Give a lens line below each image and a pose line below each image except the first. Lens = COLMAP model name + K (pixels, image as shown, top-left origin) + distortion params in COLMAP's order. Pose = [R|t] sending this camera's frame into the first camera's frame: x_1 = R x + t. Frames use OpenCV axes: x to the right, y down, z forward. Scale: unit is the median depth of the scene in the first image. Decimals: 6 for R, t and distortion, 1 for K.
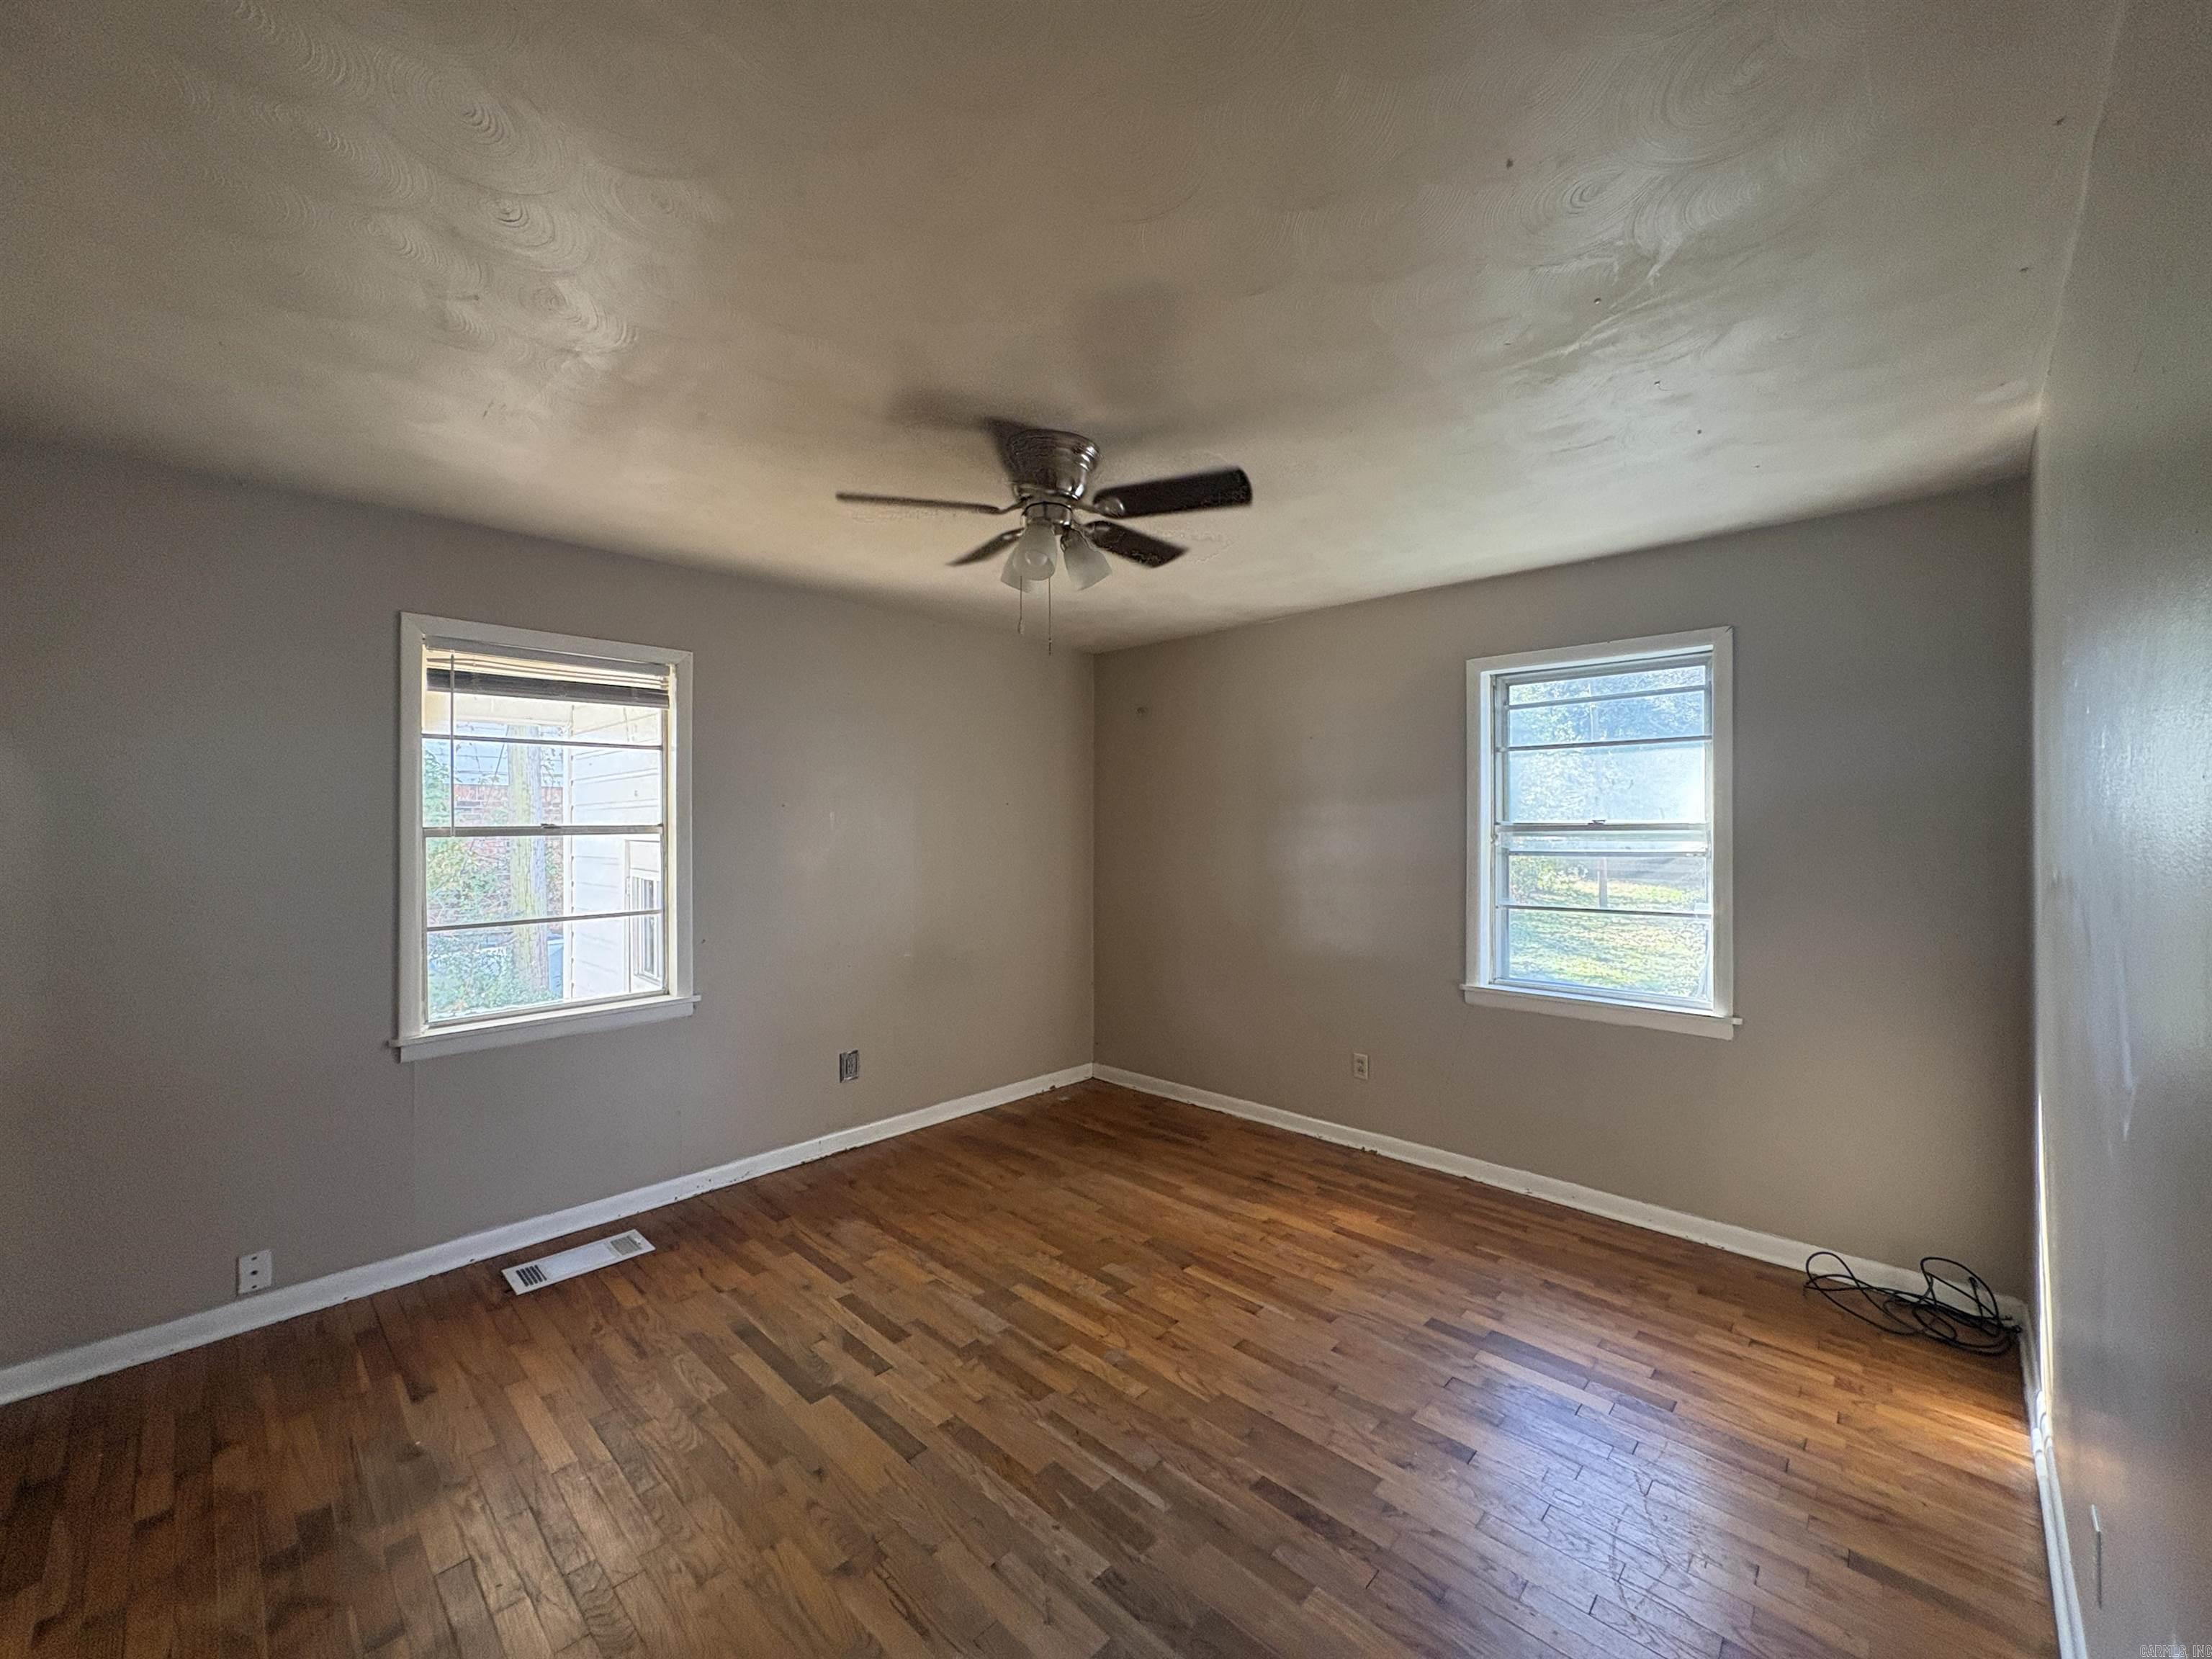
lens RADIAL K [[875.9, 0, 1104.7], [0, 875.9, 827.8], [0, 0, 1]] dist [0.000047, 0.000012]
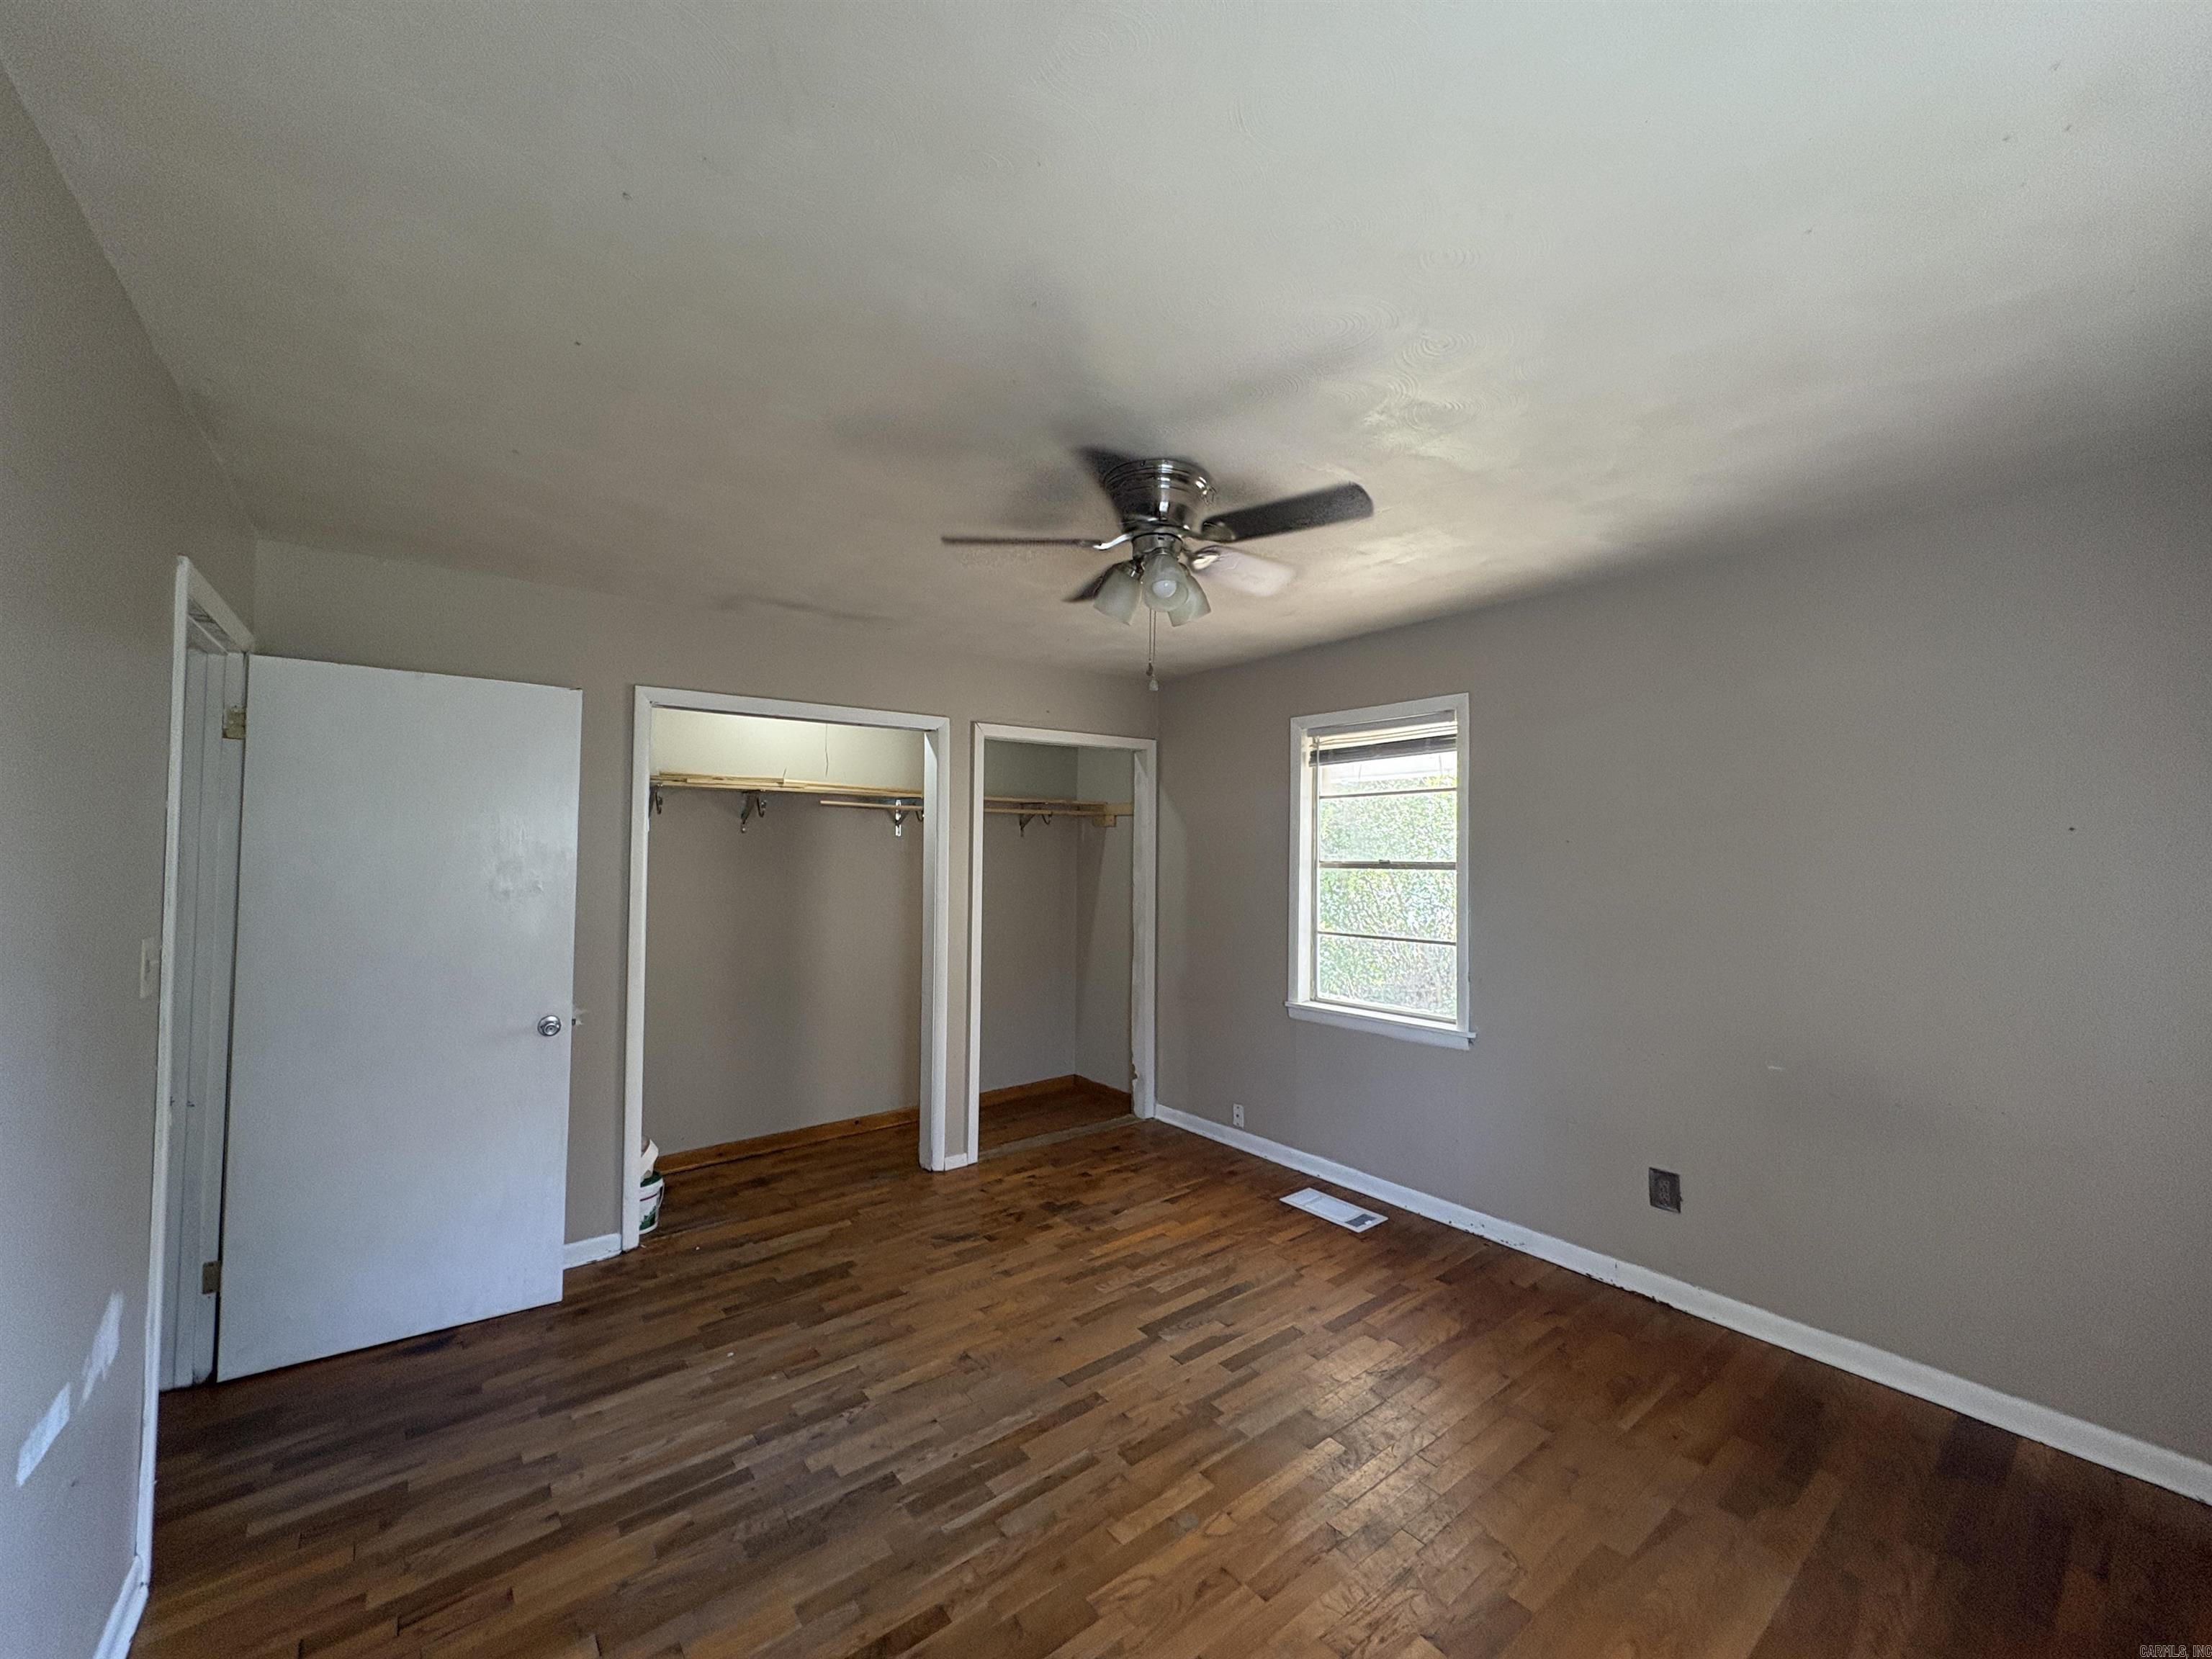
lens RADIAL K [[875.9, 0, 1104.7], [0, 875.9, 827.8], [0, 0, 1]] dist [0.000047, 0.000012]
pose [[-0.145394, -0.024452, -0.989072, 0.753320], [-0.006640, 0.999696, -0.023738, -0.020498], [0.989351, 0.003116, -0.145513, 0.924627]]
